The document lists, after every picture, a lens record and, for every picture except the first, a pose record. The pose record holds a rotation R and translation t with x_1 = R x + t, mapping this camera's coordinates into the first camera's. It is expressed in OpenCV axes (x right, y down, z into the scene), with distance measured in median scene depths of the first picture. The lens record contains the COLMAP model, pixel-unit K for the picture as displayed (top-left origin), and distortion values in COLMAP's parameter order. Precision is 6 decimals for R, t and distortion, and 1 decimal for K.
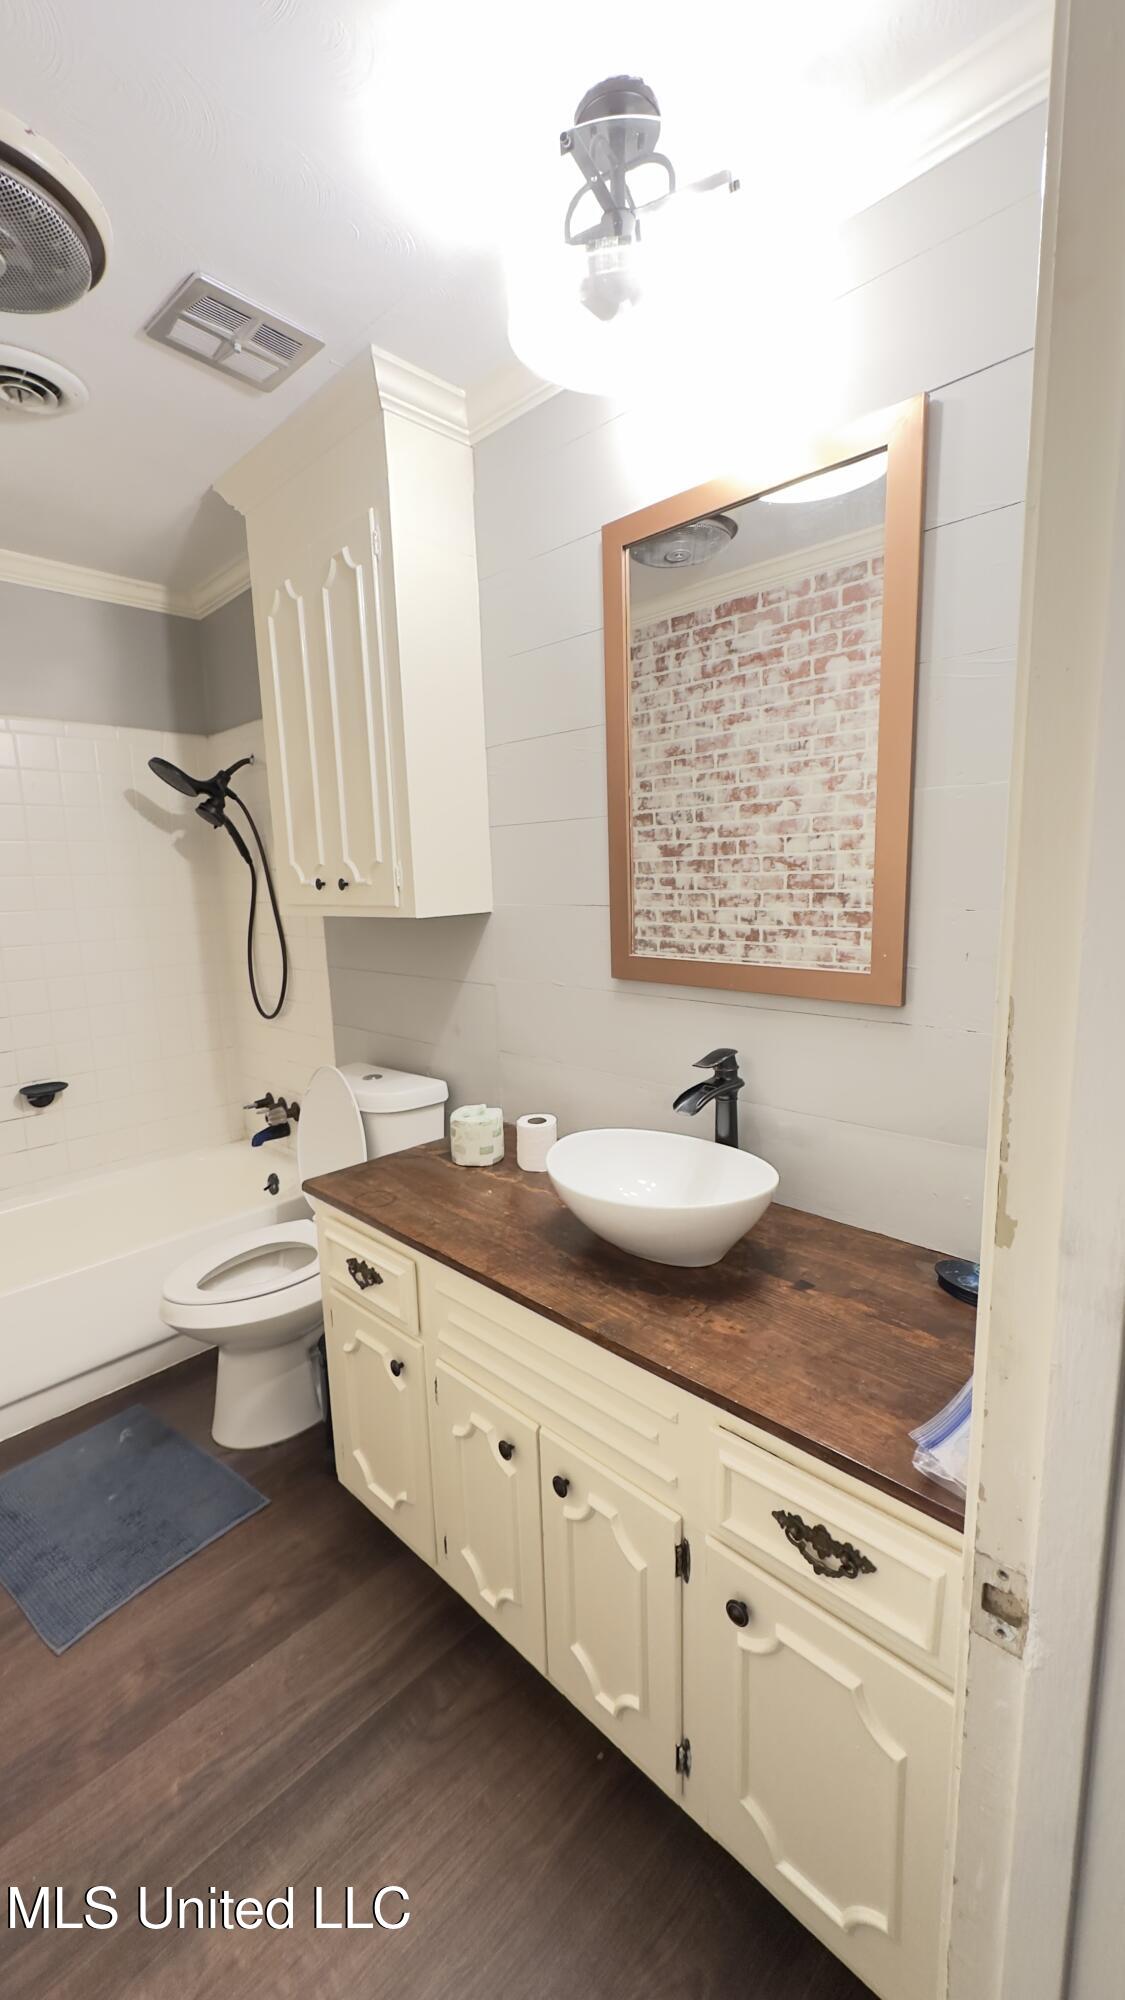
lens RADIAL K [[802.1, 0, 563.7], [0, 802.1, 997.3], [0, 0, 1]] dist [-0.001354, 0.000459]
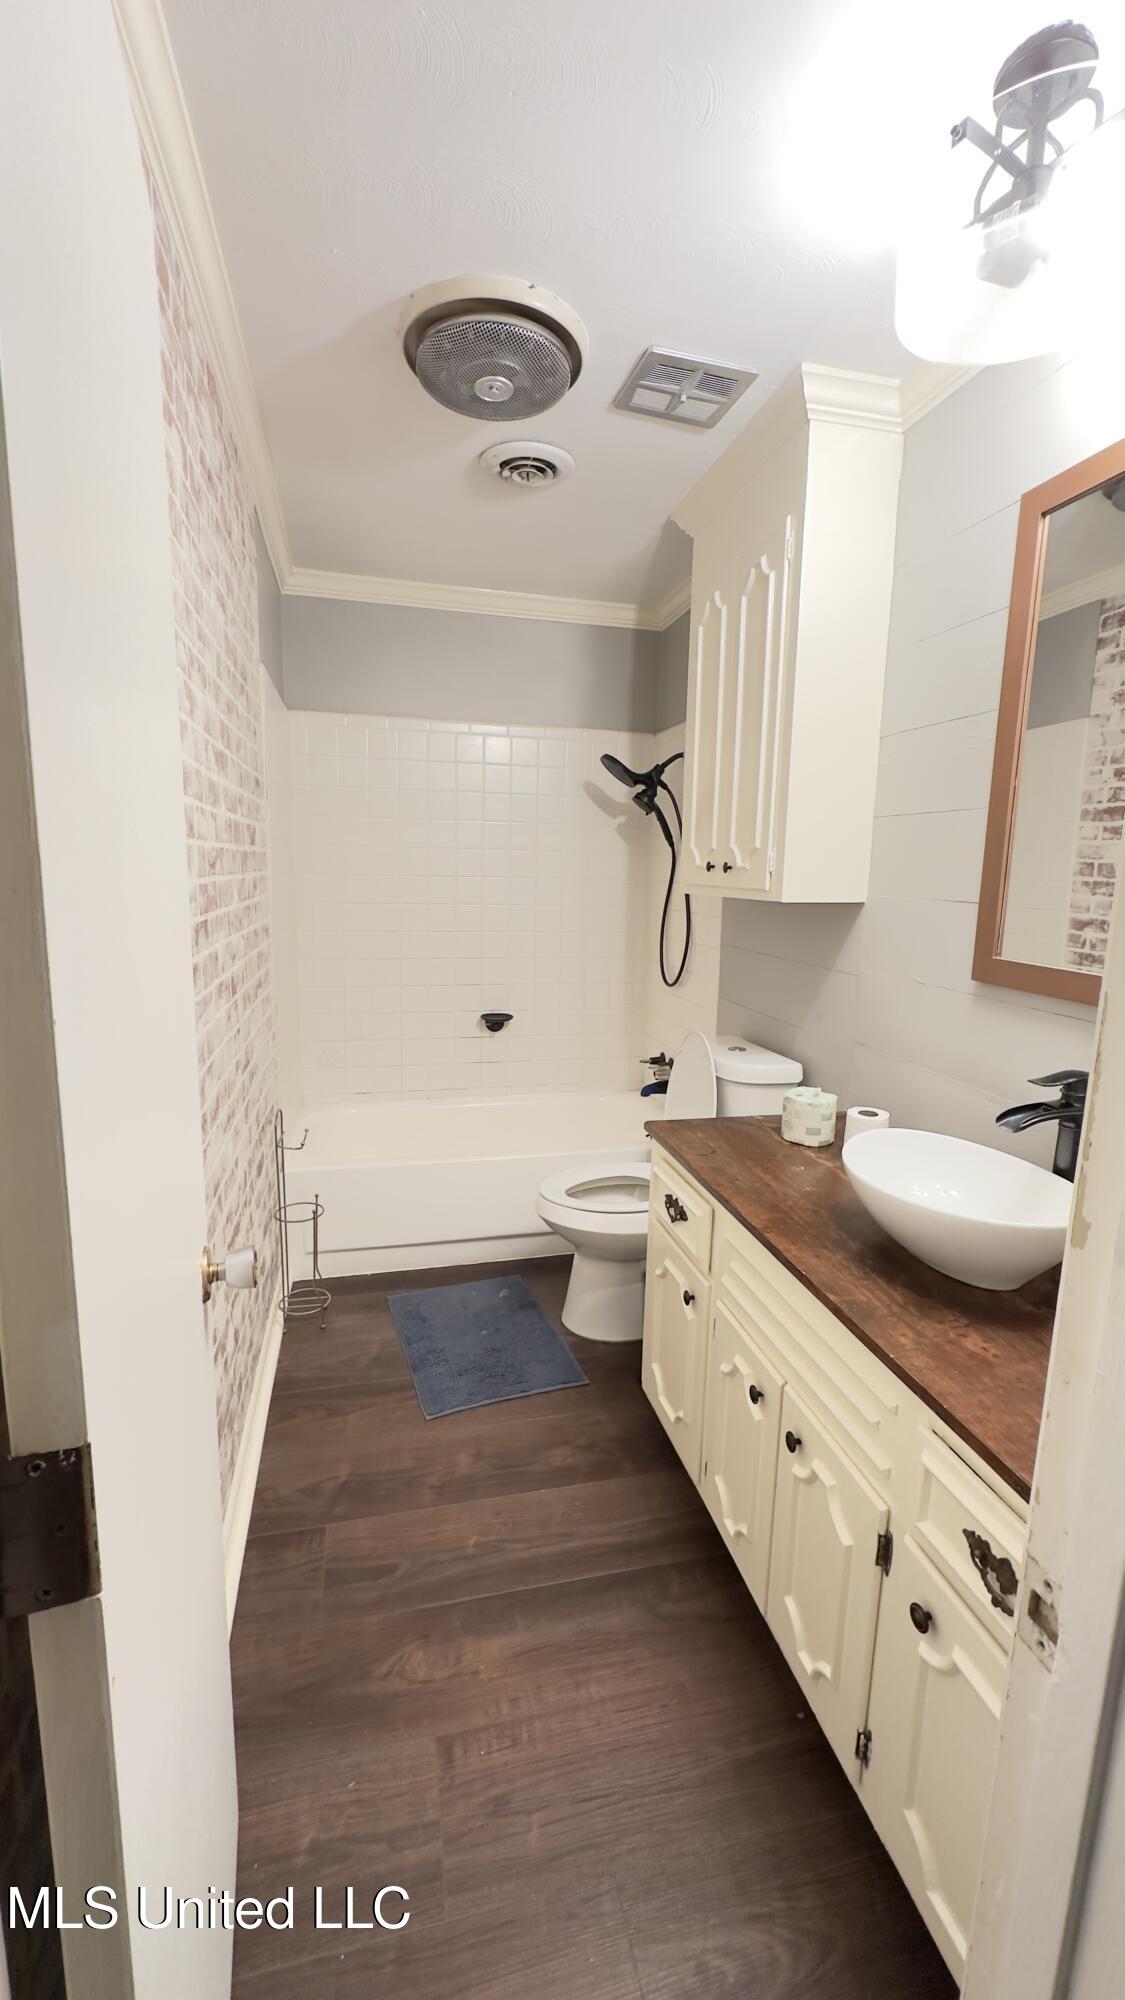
lens RADIAL K [[802.1, 0, 563.7], [0, 802.1, 997.3], [0, 0, 1]] dist [-0.001354, 0.000459]
pose [[0.844381, 0.134391, -0.518613, 0.159066], [-0.128558, 0.990570, 0.047380, 0.013994], [0.520089, 0.026665, 0.853696, -0.054862]]
